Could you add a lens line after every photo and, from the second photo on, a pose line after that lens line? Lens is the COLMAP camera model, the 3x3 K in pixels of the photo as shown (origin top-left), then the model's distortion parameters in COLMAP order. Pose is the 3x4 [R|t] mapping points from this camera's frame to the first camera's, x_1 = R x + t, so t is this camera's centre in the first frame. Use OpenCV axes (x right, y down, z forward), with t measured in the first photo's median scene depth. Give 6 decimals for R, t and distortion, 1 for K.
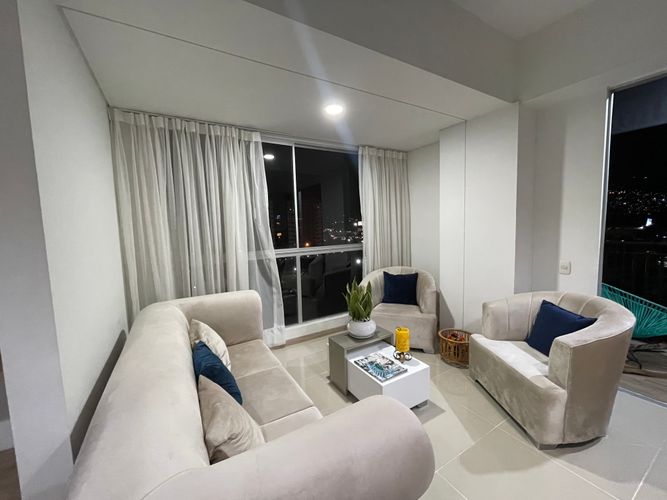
lens RADIAL K [[270.5, 0, 331.2], [0, 270.5, 247.3], [0, 0, 1]] dist [-0.001935, -0.000483]
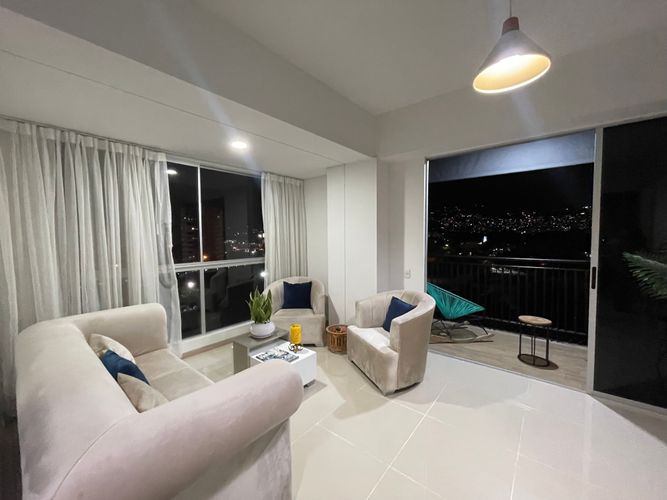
lens RADIAL K [[270.5, 0, 331.1], [0, 270.5, 246.9], [0, 0, 1]] dist [-0.001935, -0.000483]
pose [[0.940366, 0.007384, 0.340085, -0.011936], [0.008370, 0.998959, -0.044833, -0.005880], [-0.340062, 0.045006, 0.939326, -0.229718]]
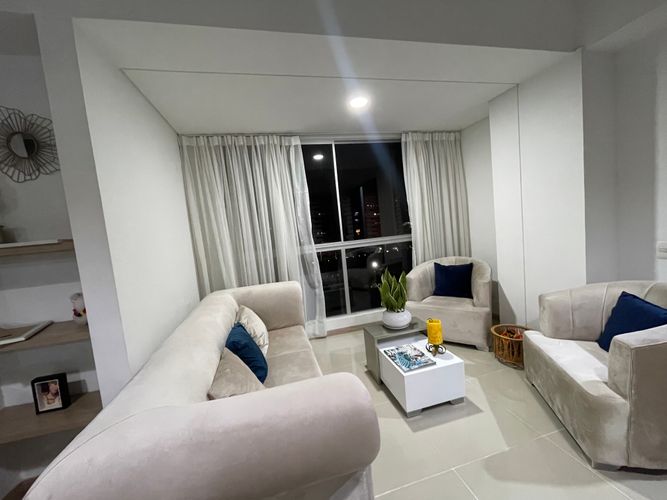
lens RADIAL K [[270.5, 0, 331.9], [0, 270.5, 247.7], [0, 0, 1]] dist [-0.001935, -0.000483]
pose [[0.956852, -0.039039, -0.287943, 0.181818], [0.043922, 0.998980, 0.010516, 0.018120], [0.287238, -0.022709, 0.957590, -0.007286]]
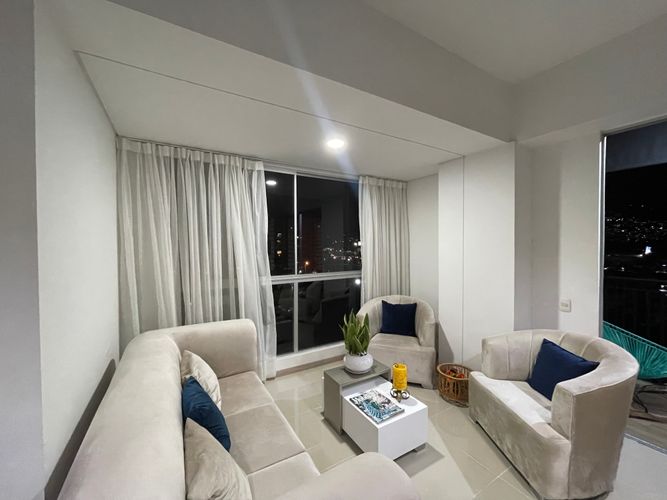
lens RADIAL K [[270.5, 0, 331.1], [0, 270.5, 247.3], [0, 0, 1]] dist [-0.001935, -0.000483]
pose [[0.999632, 0.027115, -0.000642, 0.004565], [-0.027092, 0.997105, -0.071047, -0.041431], [-0.001287, 0.071038, 0.997473, 0.000042]]
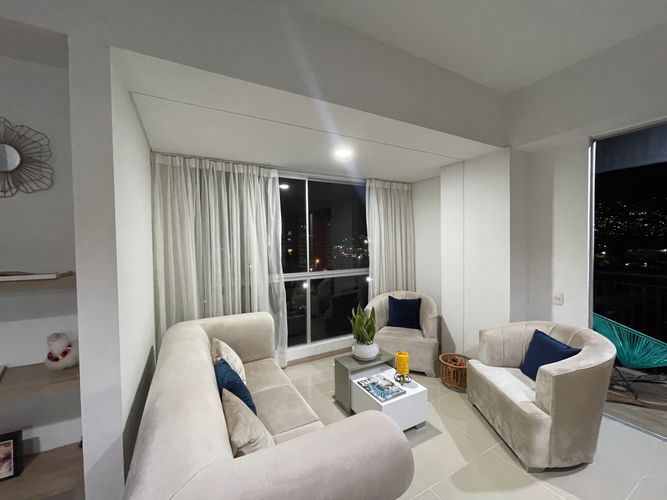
lens RADIAL K [[270.5, 0, 331.4], [0, 270.5, 247.4], [0, 0, 1]] dist [-0.001935, -0.000483]
pose [[0.999116, 0.017758, -0.038114, 0.011023], [-0.020080, 0.997910, -0.061423, -0.042979], [0.036944, 0.062134, 0.997384, -0.106879]]
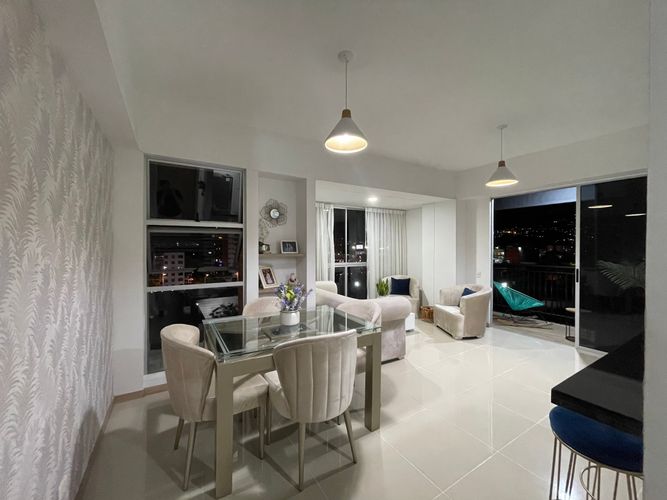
lens RADIAL K [[270.5, 0, 330.2], [0, 270.5, 248.1], [0, 0, 1]] dist [-0.001935, -0.000483]
pose [[0.999449, 0.032413, 0.007110, -0.336631], [-0.031741, 0.996281, -0.080102, 0.075578], [-0.009680, 0.079832, 0.996761, -1.155851]]
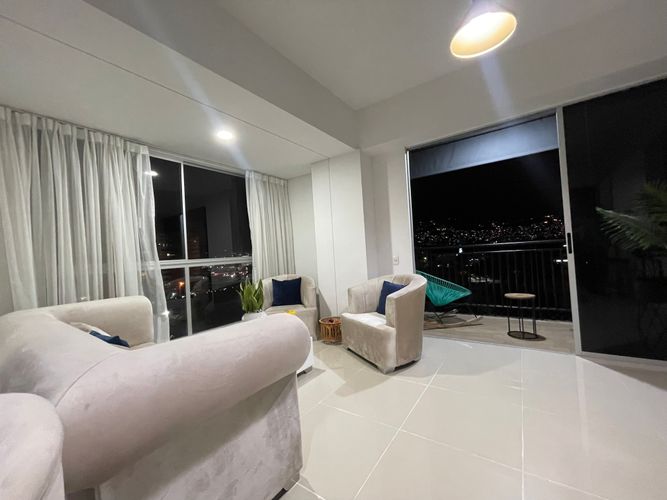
lens RADIAL K [[270.5, 0, 331.1], [0, 270.5, 247.2], [0, 0, 1]] dist [-0.001935, -0.000483]
pose [[0.913755, -0.015503, 0.405969, -0.054115], [0.066298, 0.991567, -0.111356, 0.144174], [-0.400819, 0.128667, 0.907077, -0.205584]]
